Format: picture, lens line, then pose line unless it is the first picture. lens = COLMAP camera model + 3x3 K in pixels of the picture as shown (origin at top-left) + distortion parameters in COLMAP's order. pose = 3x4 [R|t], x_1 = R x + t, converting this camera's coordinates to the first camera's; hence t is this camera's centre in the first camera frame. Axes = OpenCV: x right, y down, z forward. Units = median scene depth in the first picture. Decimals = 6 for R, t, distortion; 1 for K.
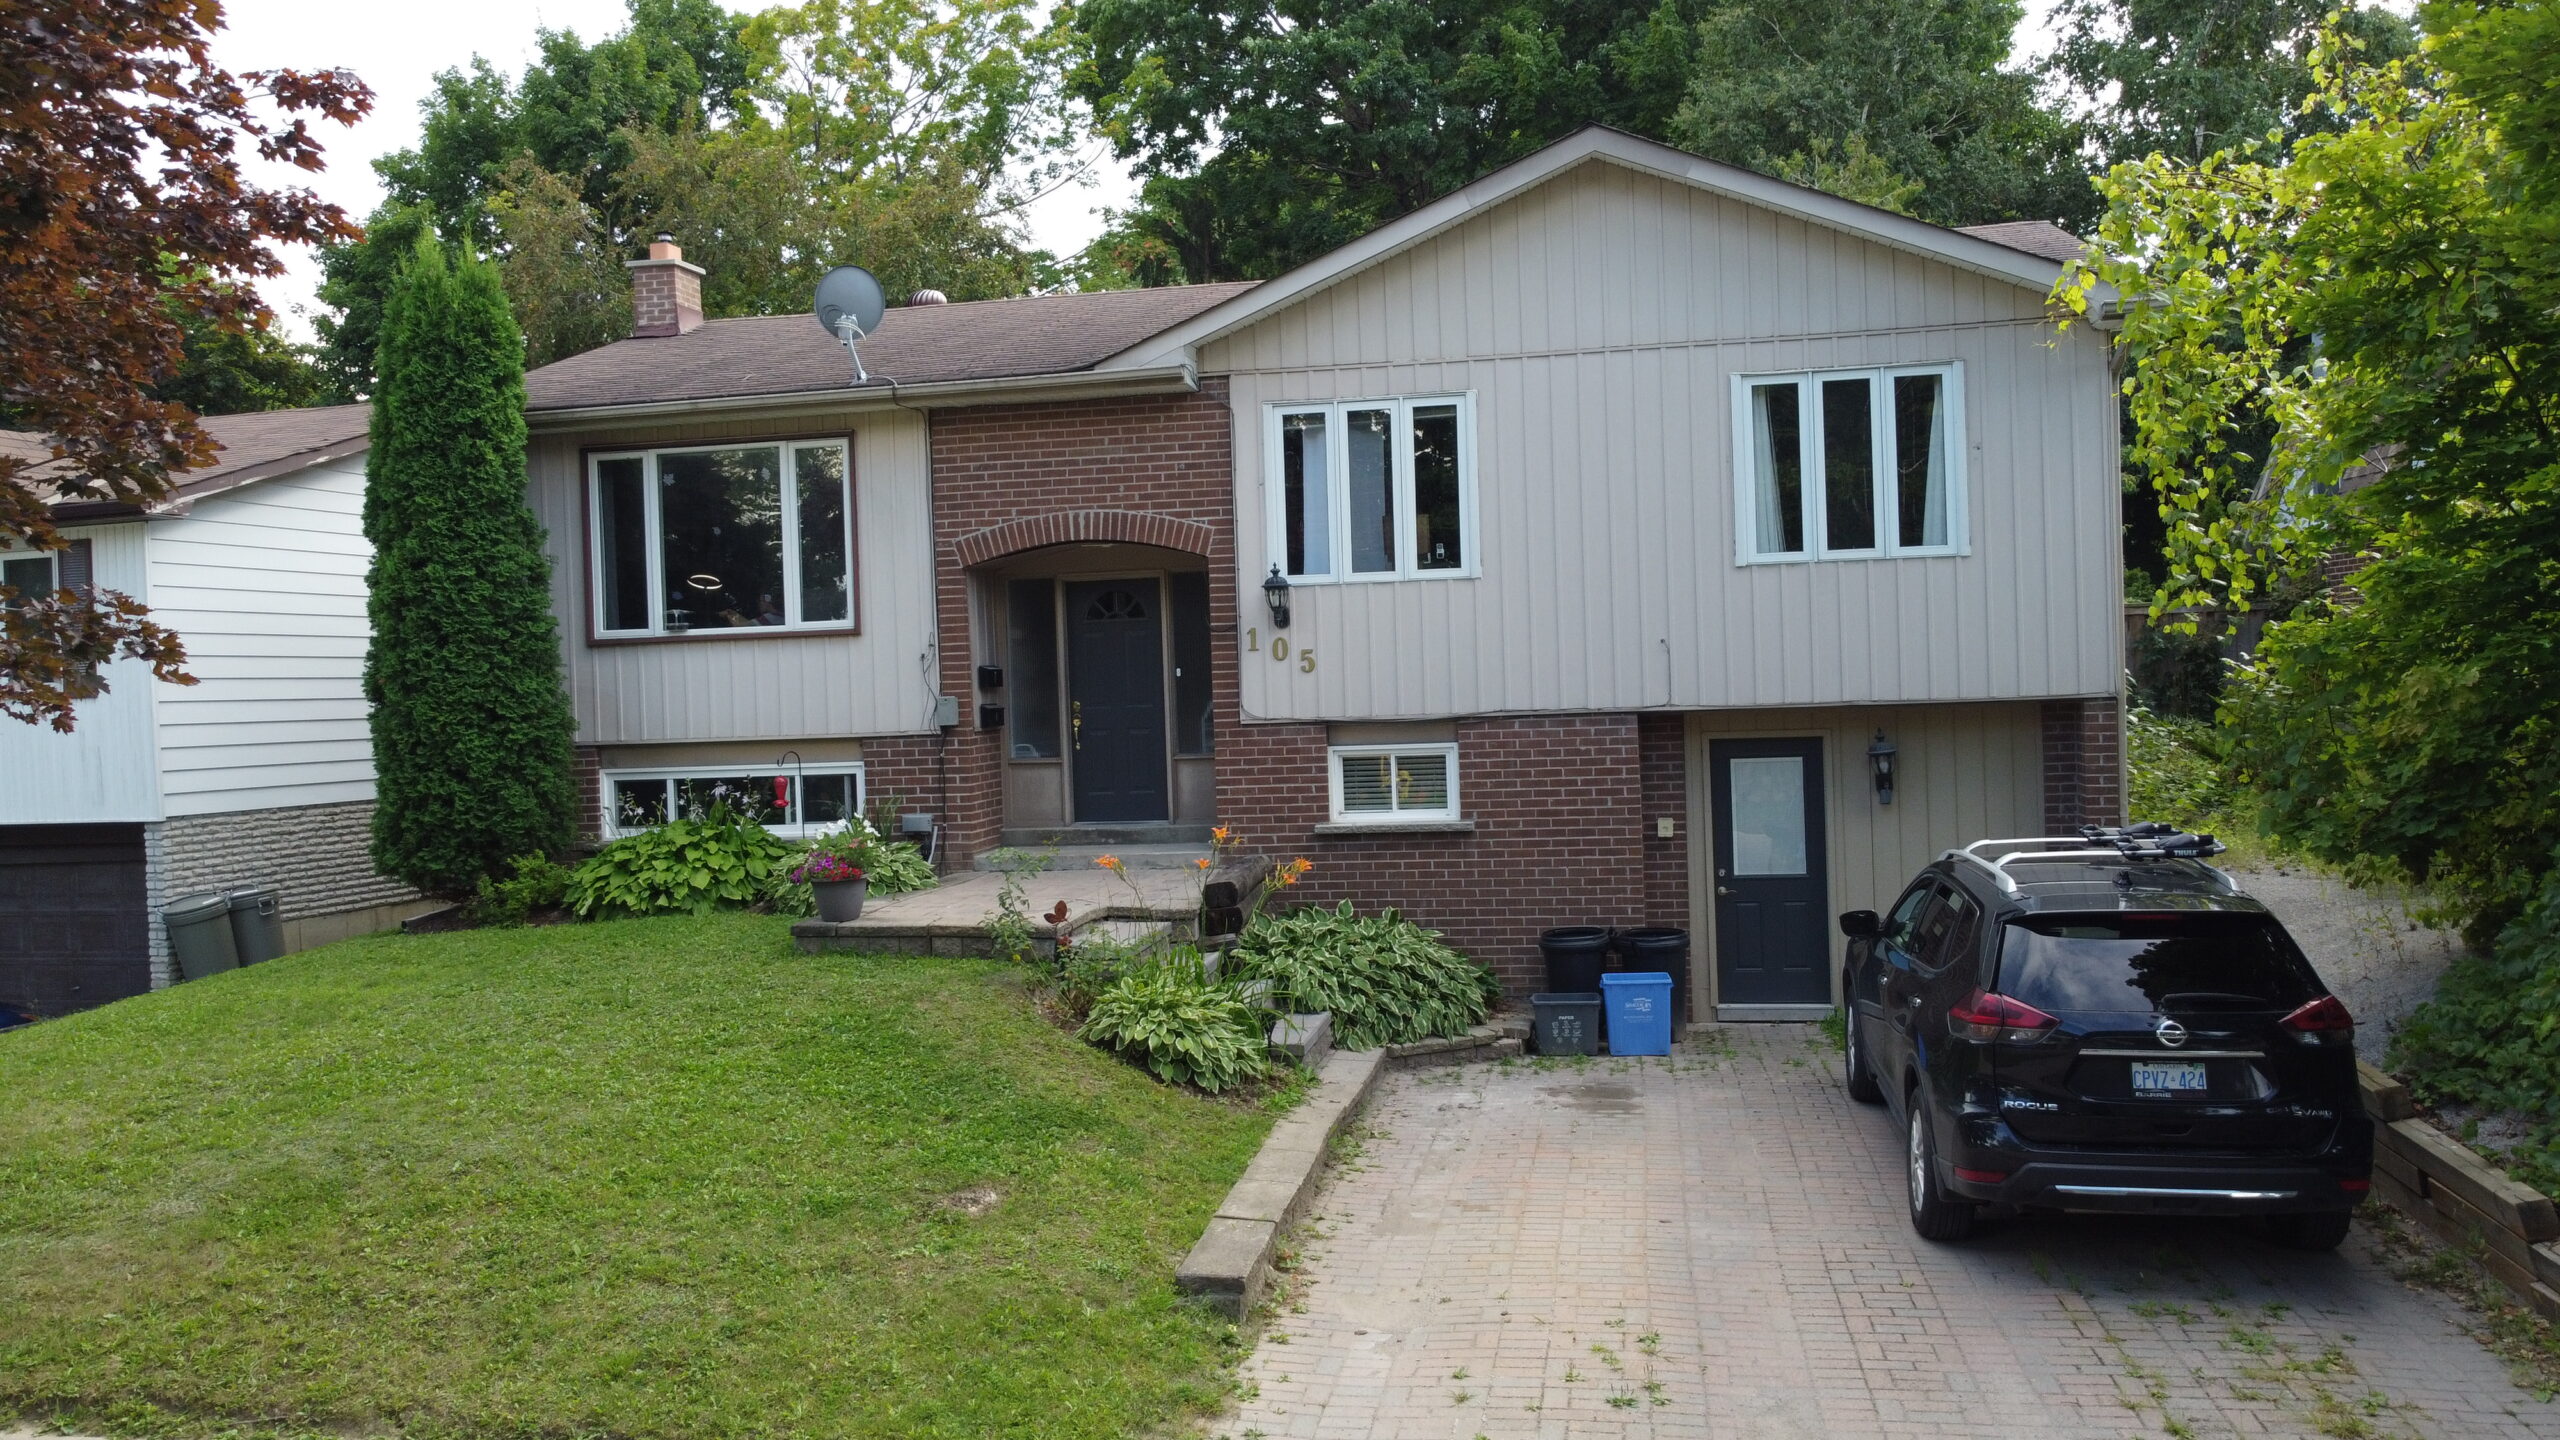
lens RADIAL K [[1944.2, 0, 1280.0], [0, 1944.2, 720.0], [0, 0, 1]] dist [0.011041, -0.033488]
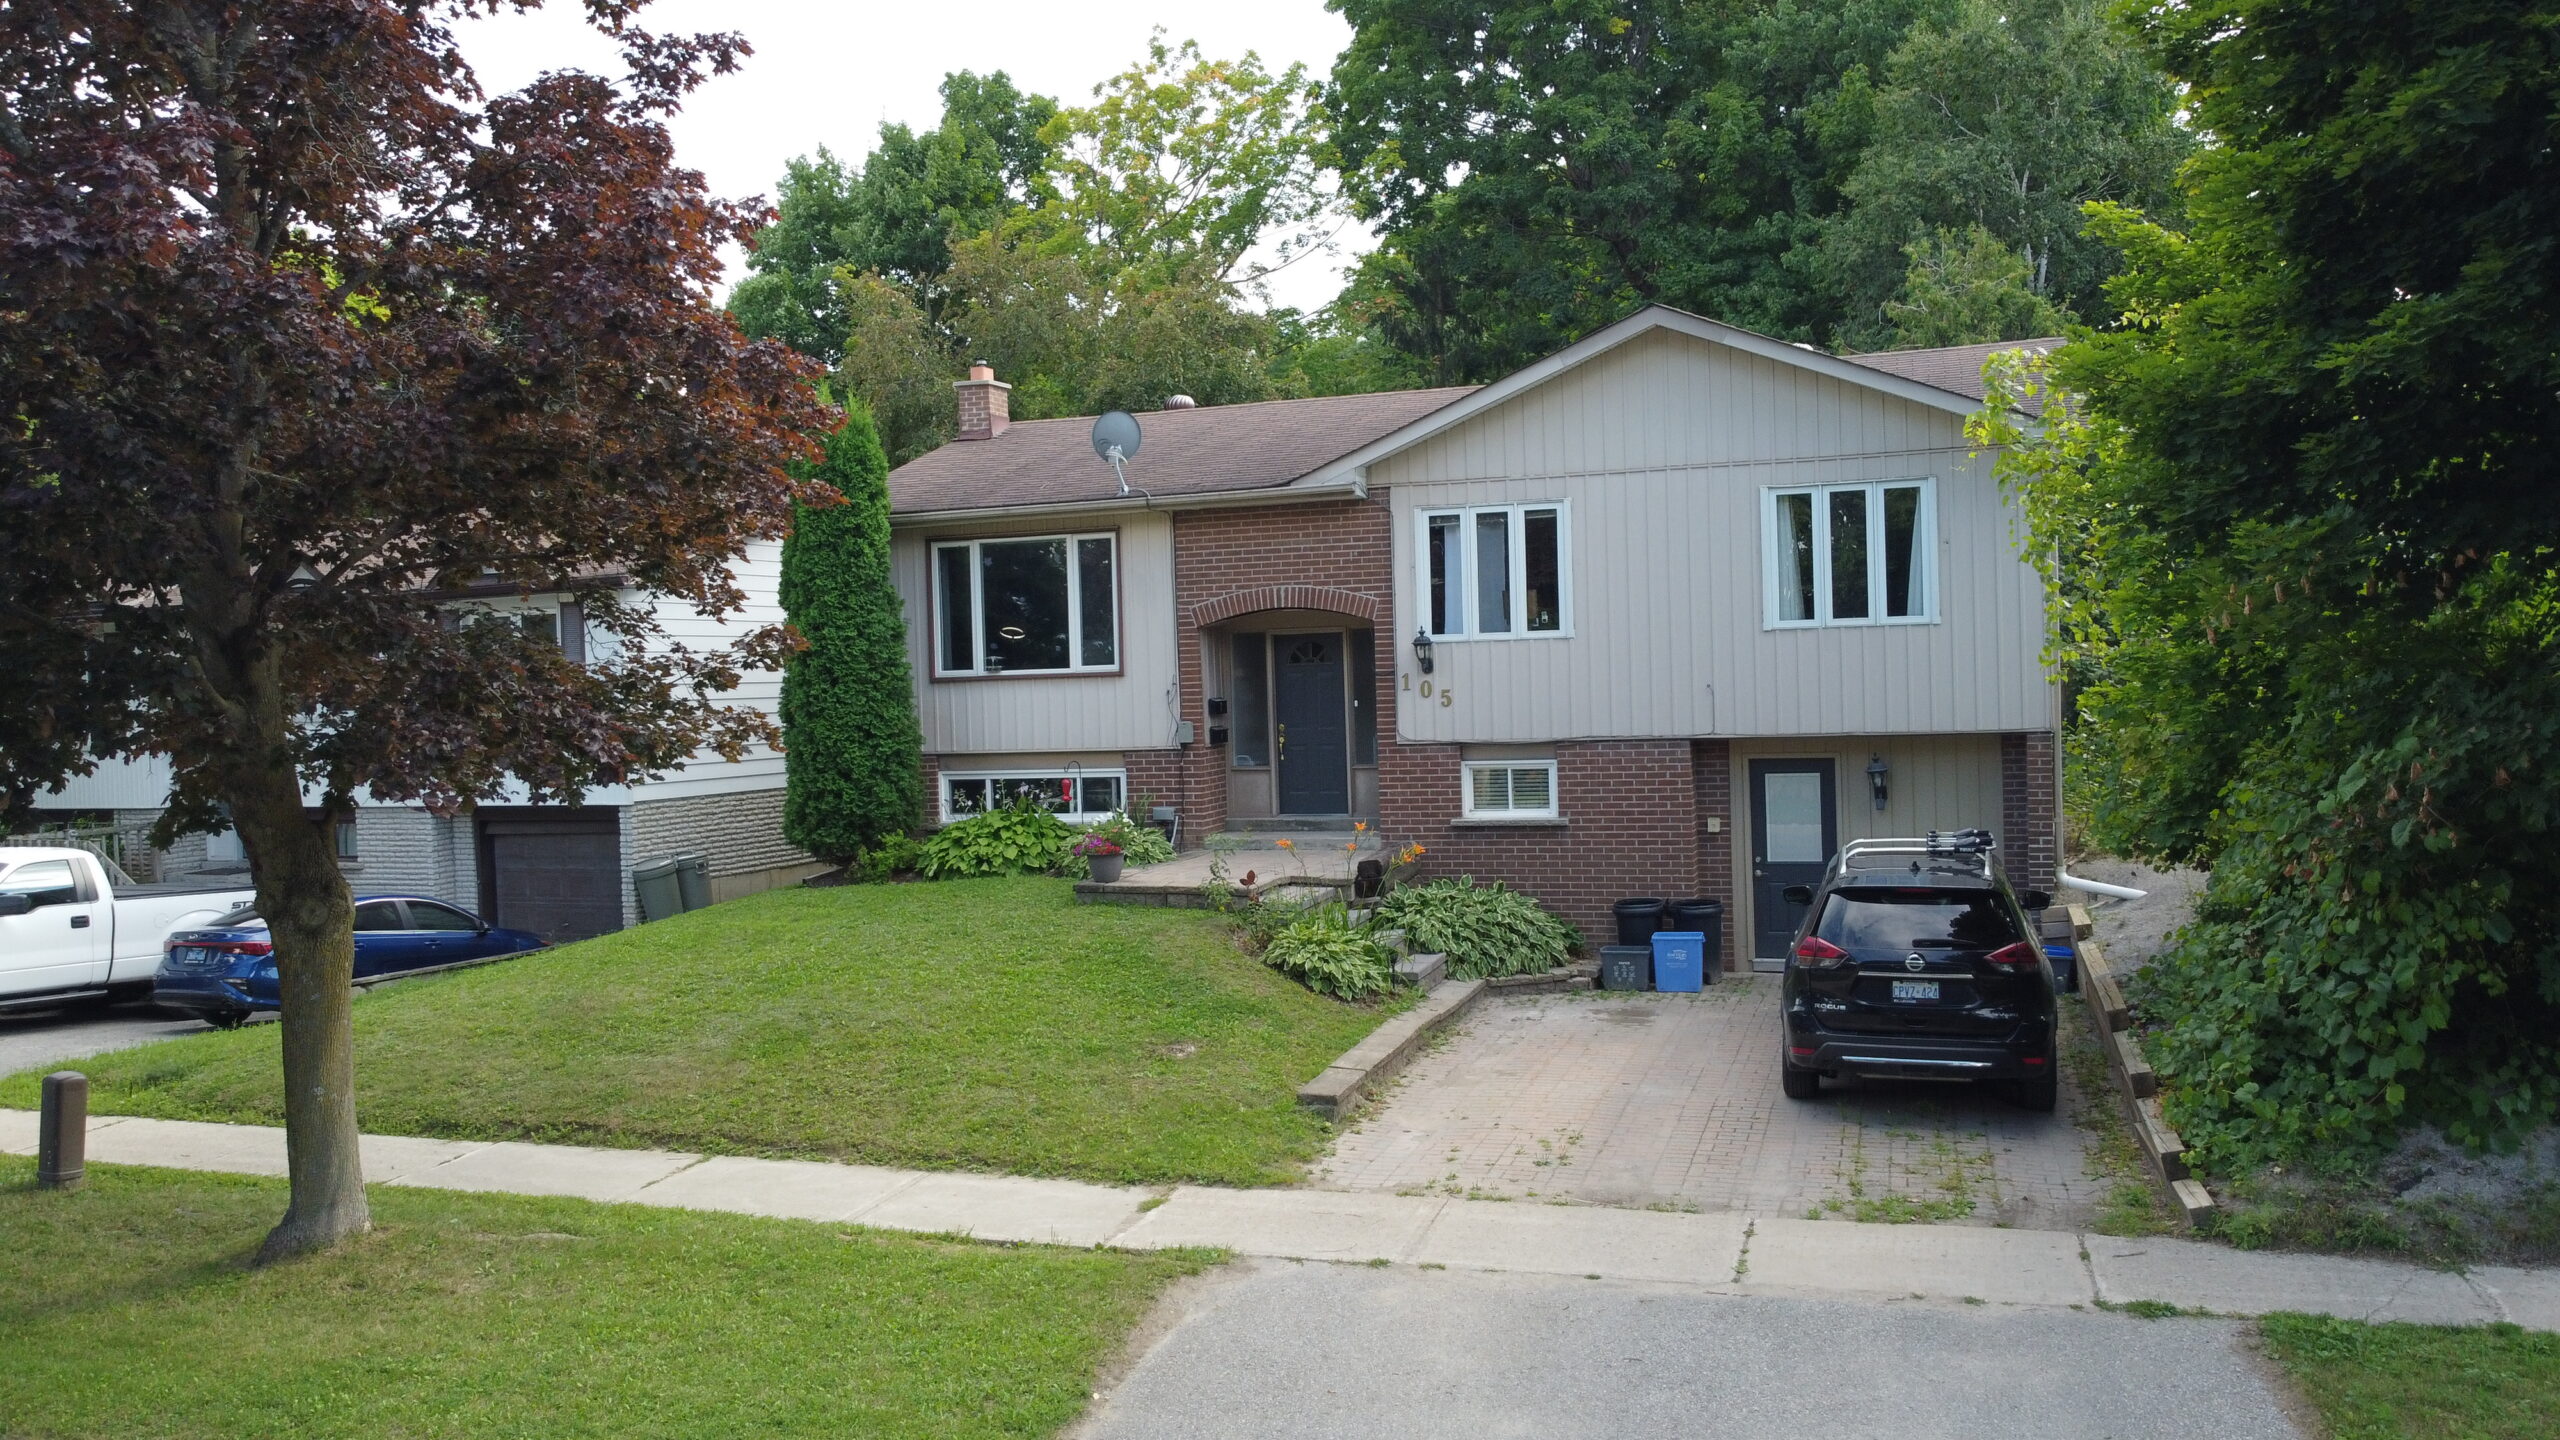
lens RADIAL K [[1944.2, 0, 1280.0], [0, 1944.2, 720.0], [0, 0, 1]] dist [0.011041, -0.033488]
pose [[0.989960, 0.006135, -0.141218, 0.091681], [-0.004810, 0.999941, 0.009721, -0.028024], [0.141269, -0.008945, 0.989931, -0.358991]]
